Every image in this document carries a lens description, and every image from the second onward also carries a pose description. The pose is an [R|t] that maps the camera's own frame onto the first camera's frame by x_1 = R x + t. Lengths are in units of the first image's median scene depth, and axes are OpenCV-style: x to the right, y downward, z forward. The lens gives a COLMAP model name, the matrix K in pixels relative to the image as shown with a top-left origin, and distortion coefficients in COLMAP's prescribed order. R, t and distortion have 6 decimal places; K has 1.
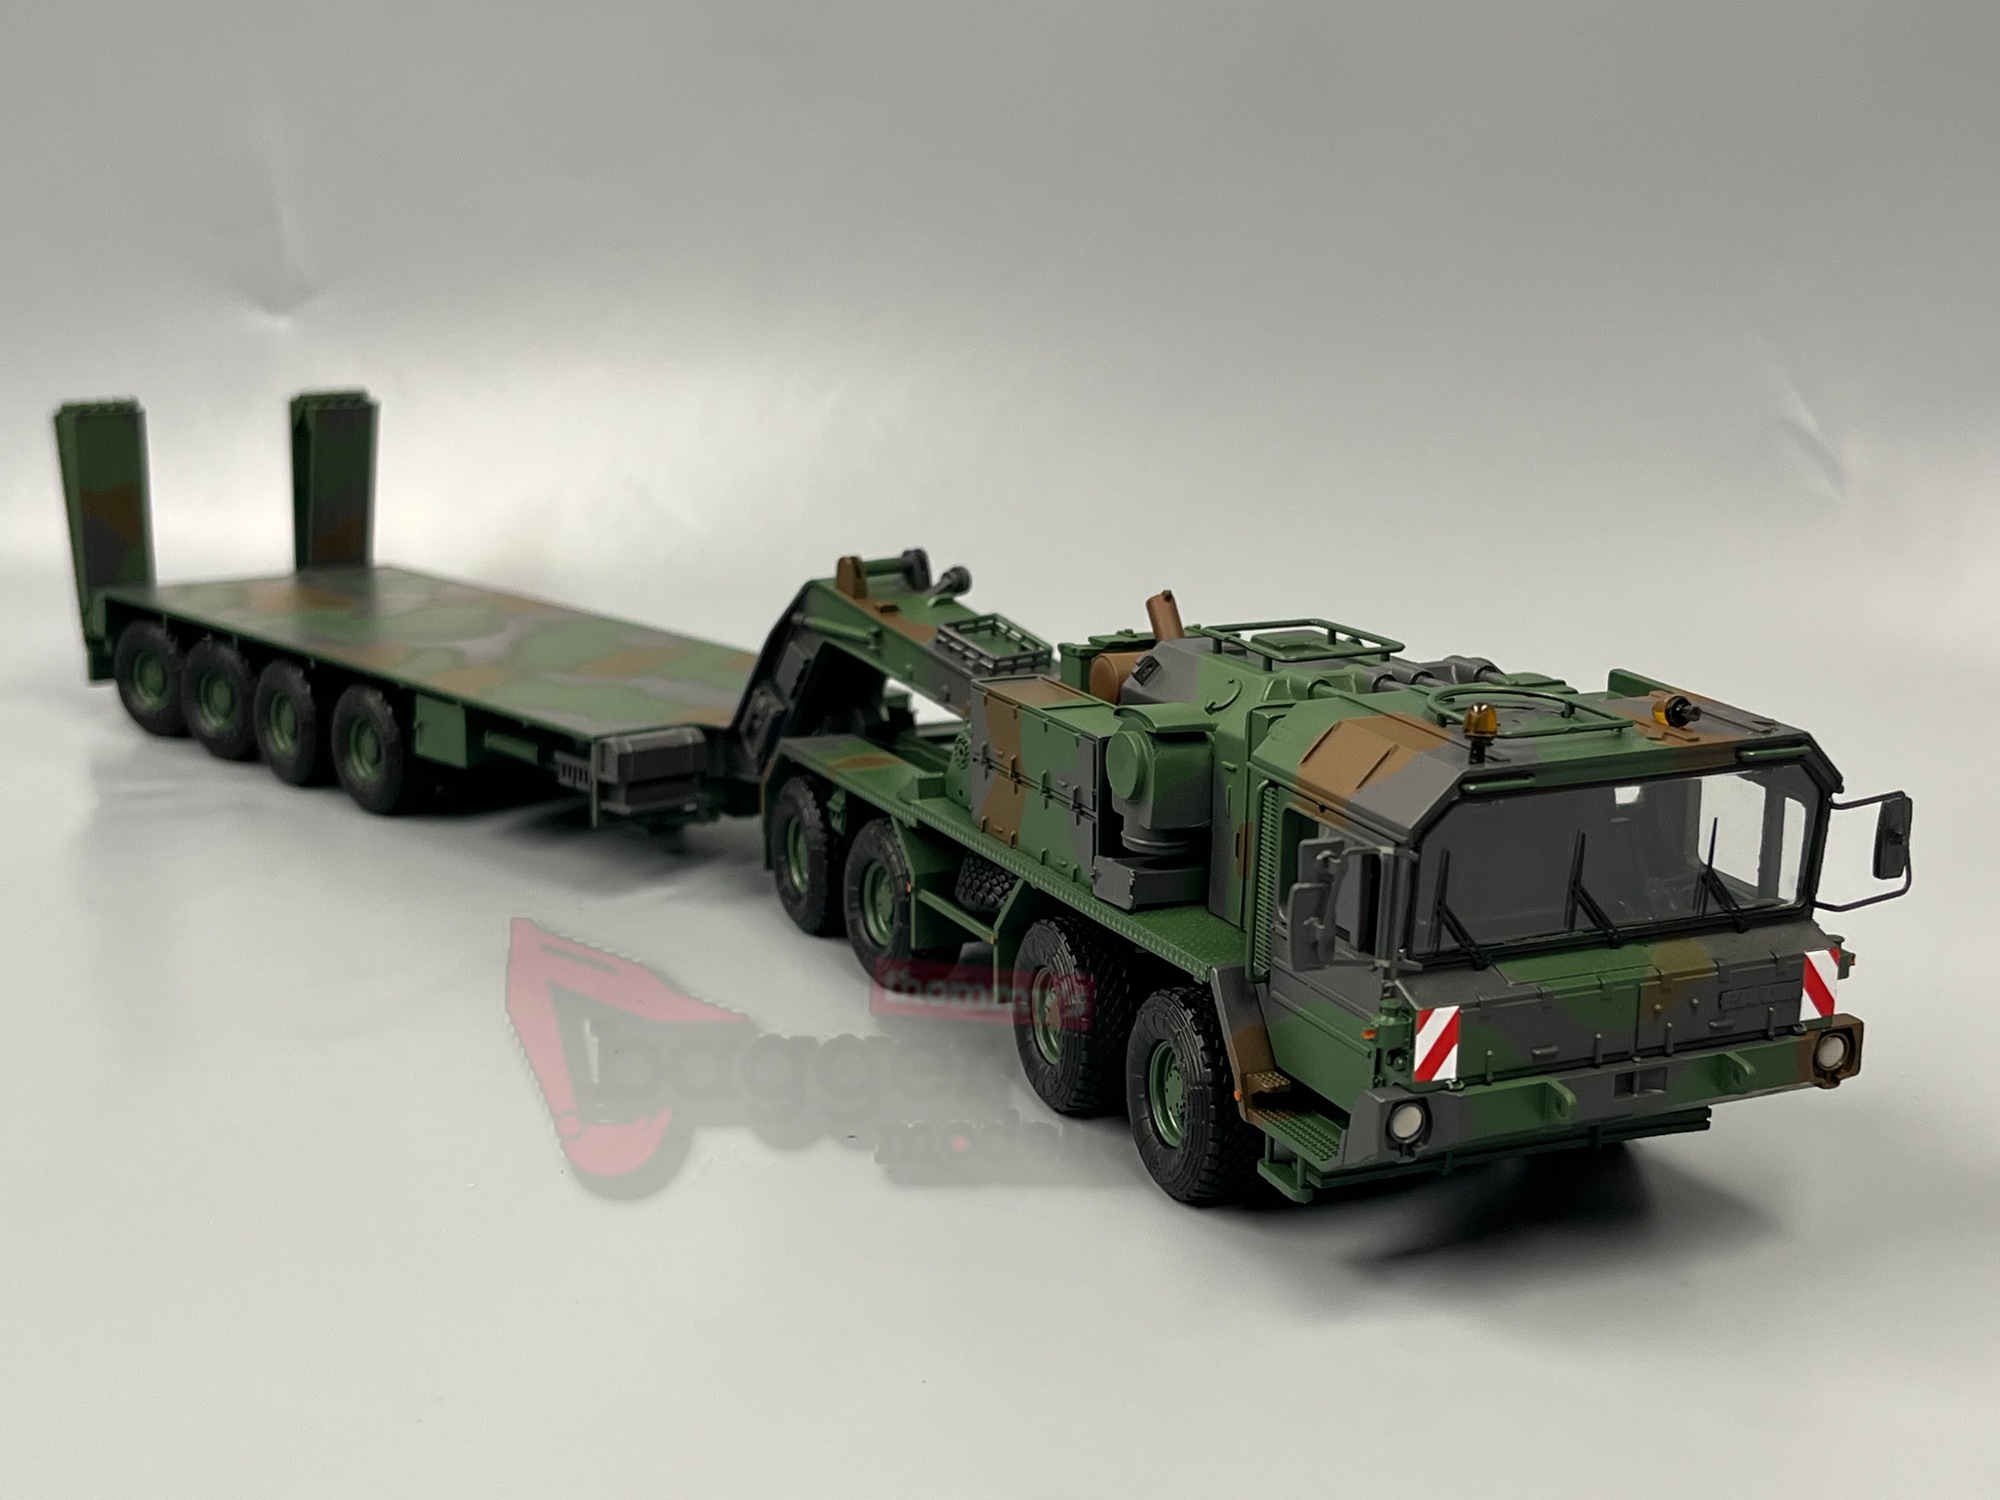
lens RADIAL K [[2745.1, 0, 1000.0], [0, 2745.1, 750.0], [0, 0, 1]] dist [0.133193, -0.690780]
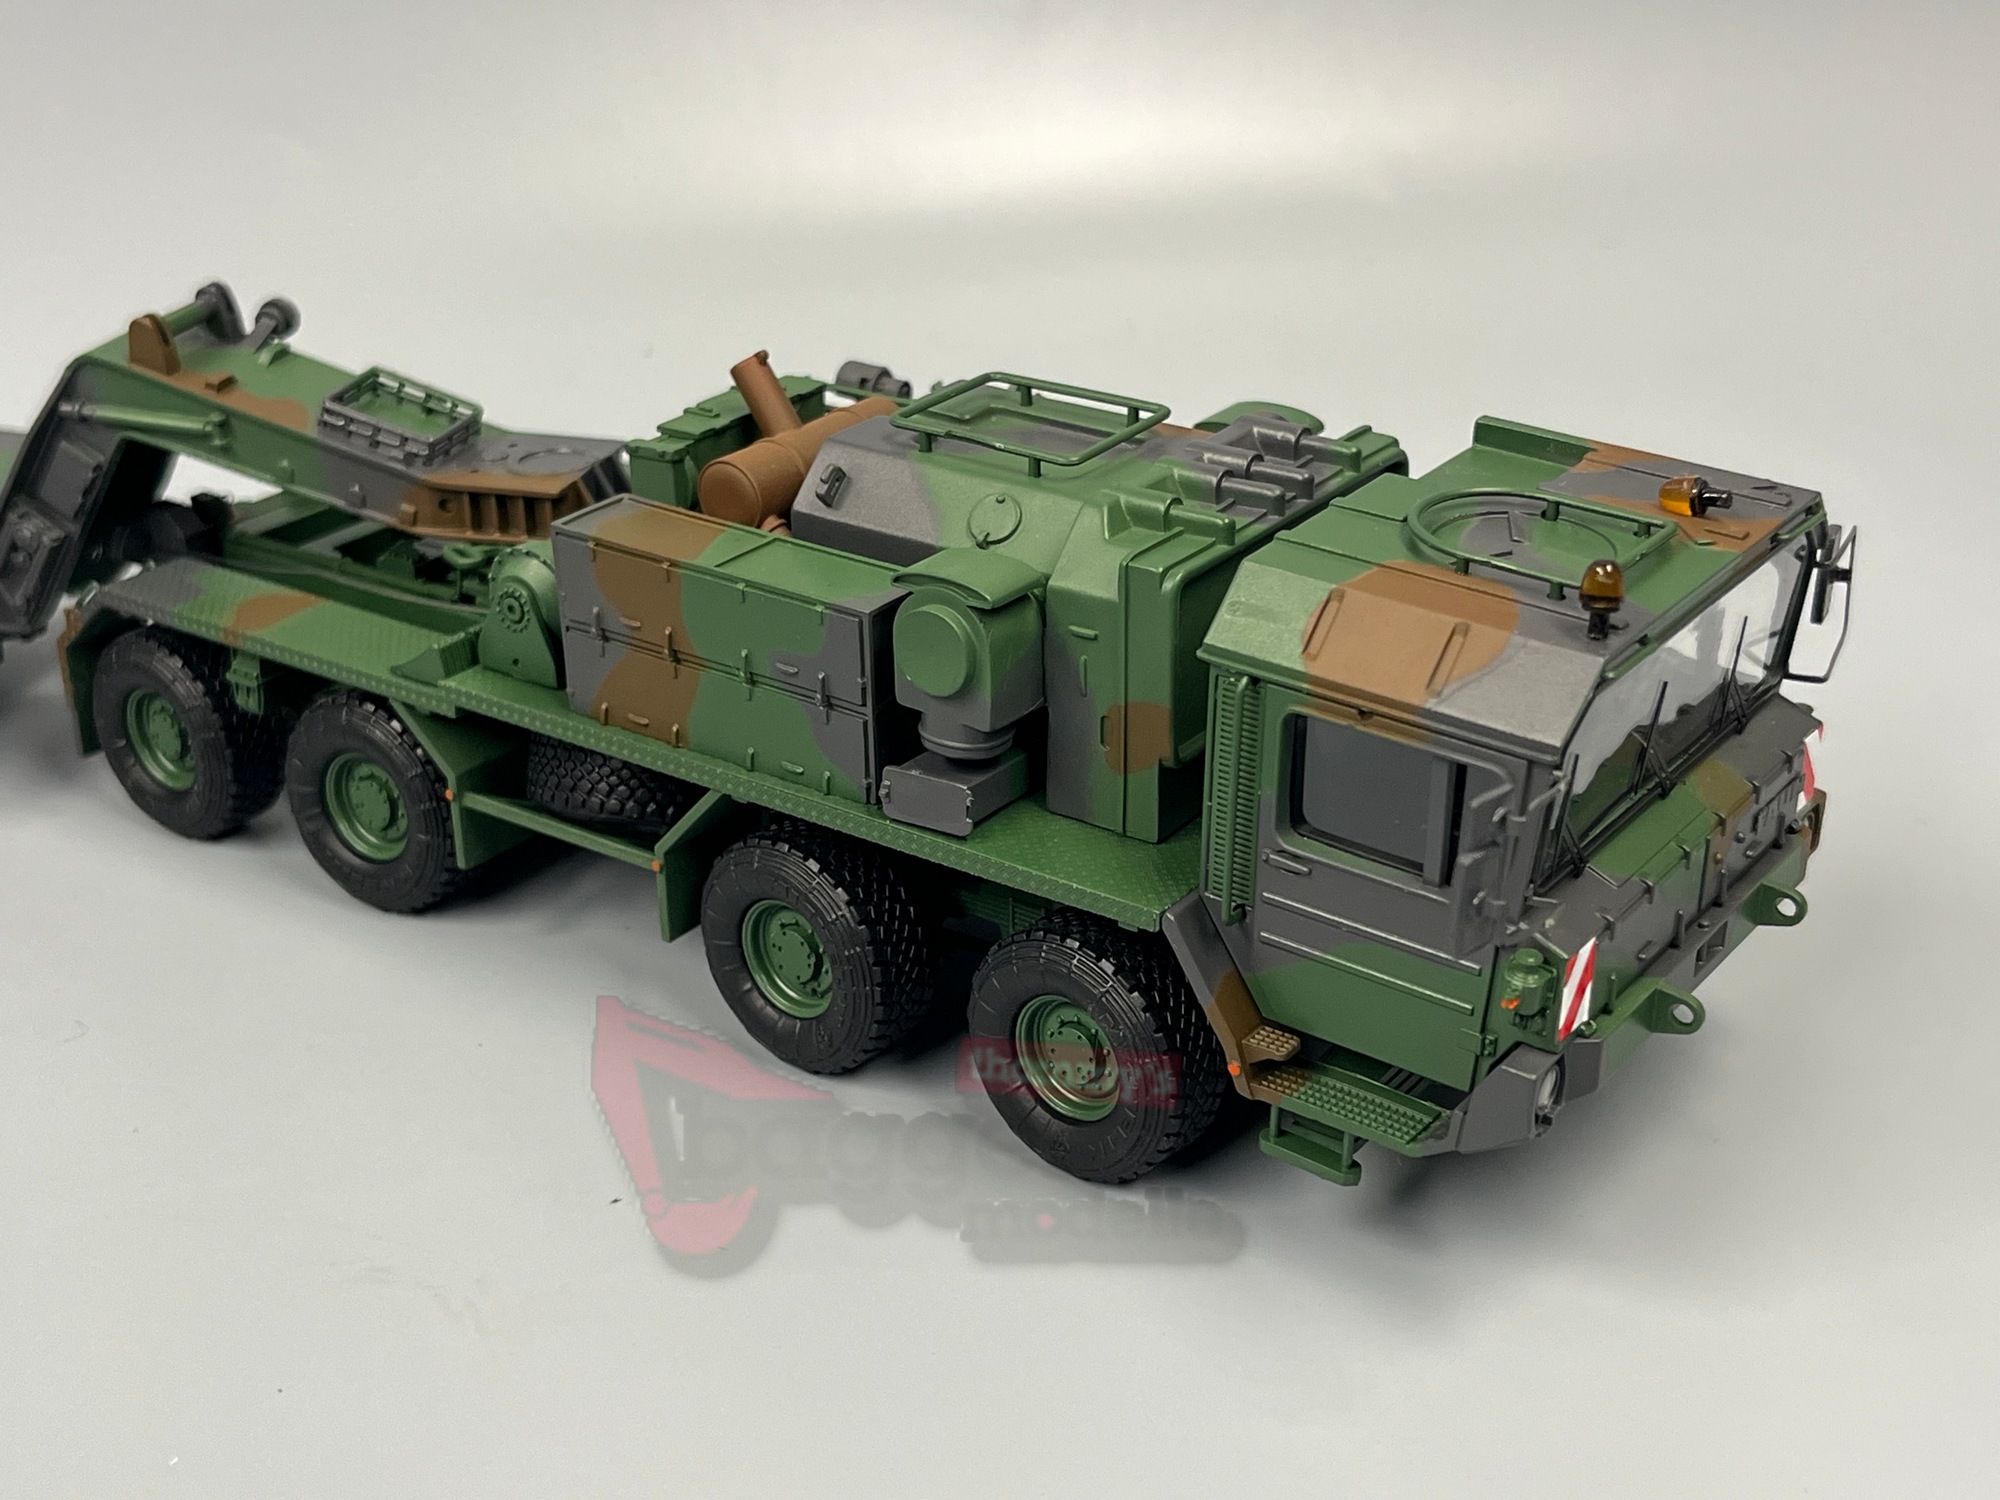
lens RADIAL K [[2745.1, 0, 1000.0], [0, 2745.1, 750.0], [0, 0, 1]] dist [0.133193, -0.690780]
pose [[0.861745, -0.231470, 0.451462, -0.242927], [0.122808, 0.958563, 0.257053, -0.136571], [-0.492254, -0.166071, 0.854462, 0.306669]]
